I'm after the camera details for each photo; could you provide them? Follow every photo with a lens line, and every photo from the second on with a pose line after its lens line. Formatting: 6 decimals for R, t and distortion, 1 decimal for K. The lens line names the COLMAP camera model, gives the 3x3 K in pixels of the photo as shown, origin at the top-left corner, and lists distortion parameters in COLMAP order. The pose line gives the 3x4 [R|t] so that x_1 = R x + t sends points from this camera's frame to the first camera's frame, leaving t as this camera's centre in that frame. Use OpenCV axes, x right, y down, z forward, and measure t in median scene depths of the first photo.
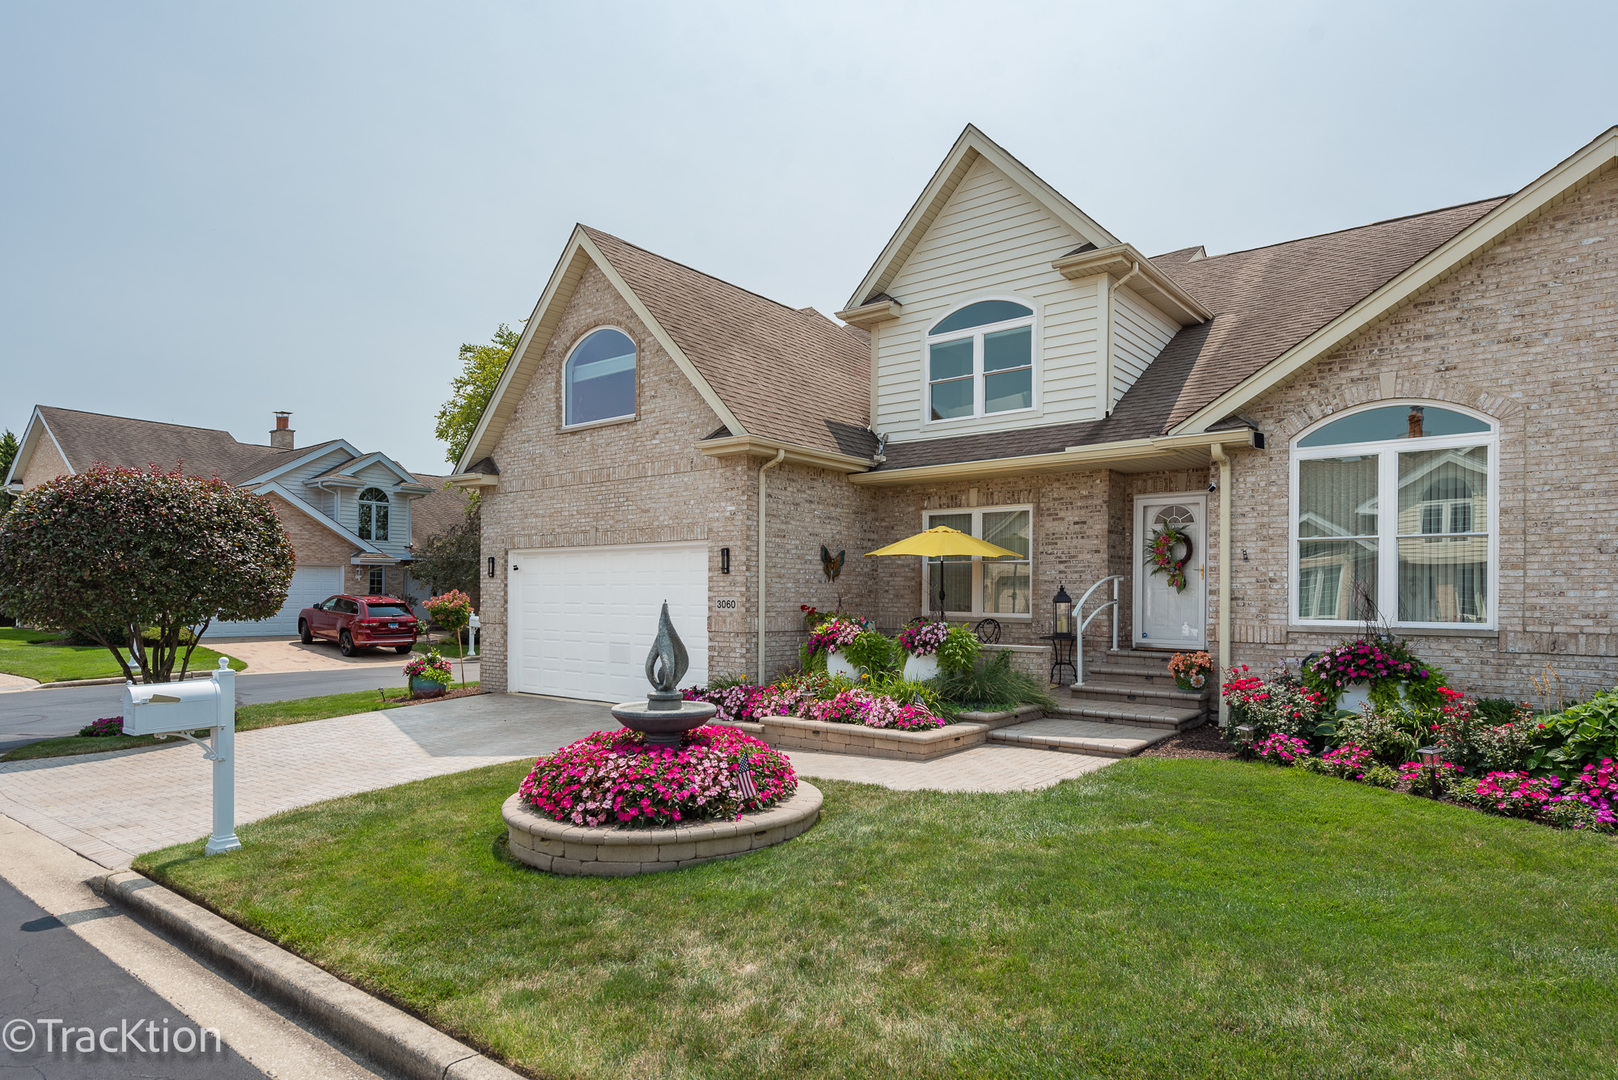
lens RADIAL K [[929.7, 0, 817.6], [0, 929.7, 598.2], [0, 0, 1]] dist [-0.001398, -0.001607]
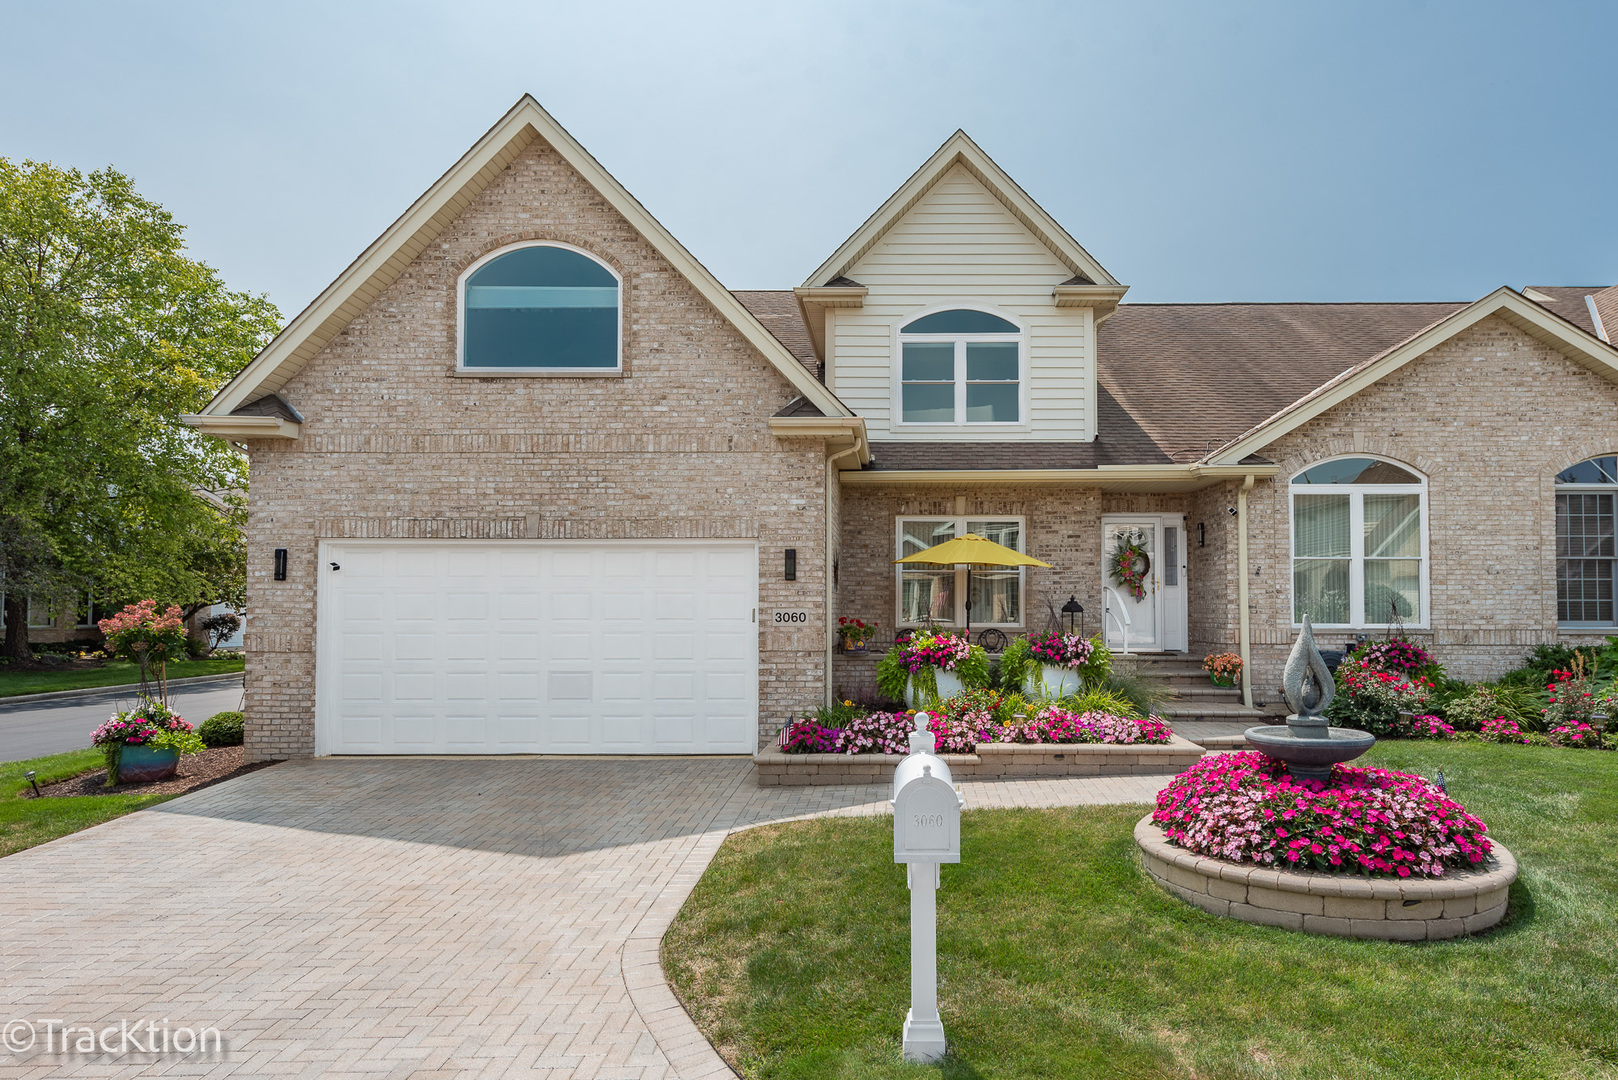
lens RADIAL K [[952.9, 0, 815.4], [0, 952.9, 581.3], [0, 0, 1]] dist [0.001562, -0.000356]
pose [[0.783917, 0.011622, 0.620757, -0.609171], [0.006138, 0.999631, -0.026467, -0.002940], [-0.620835, 0.024558, 0.783556, 0.325680]]
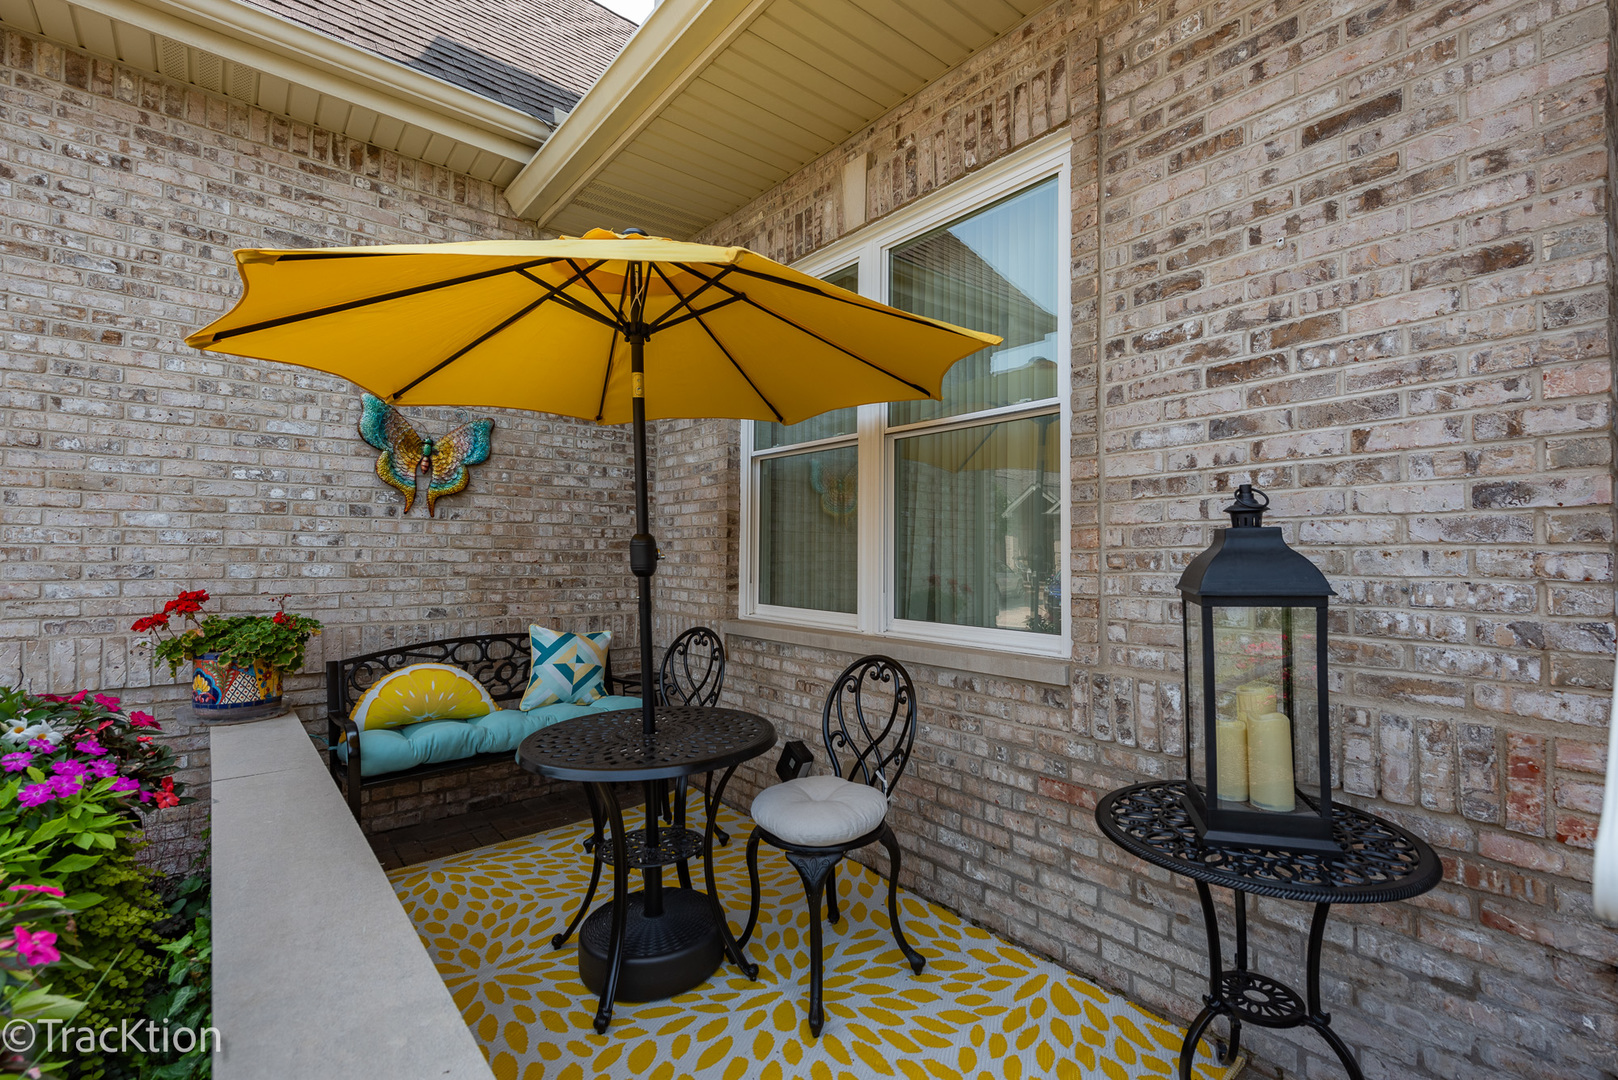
lens RADIAL K [[722.9, 0, 821.3], [0, 722.9, 534.7], [0, 0, 1]] dist [0.029499, -0.009241]
pose [[0.981570, -0.003061, -0.191079, 0.209440], [-0.004221, 0.999280, -0.037694, -0.001310], [0.191057, 0.037806, 0.980851, 0.837372]]
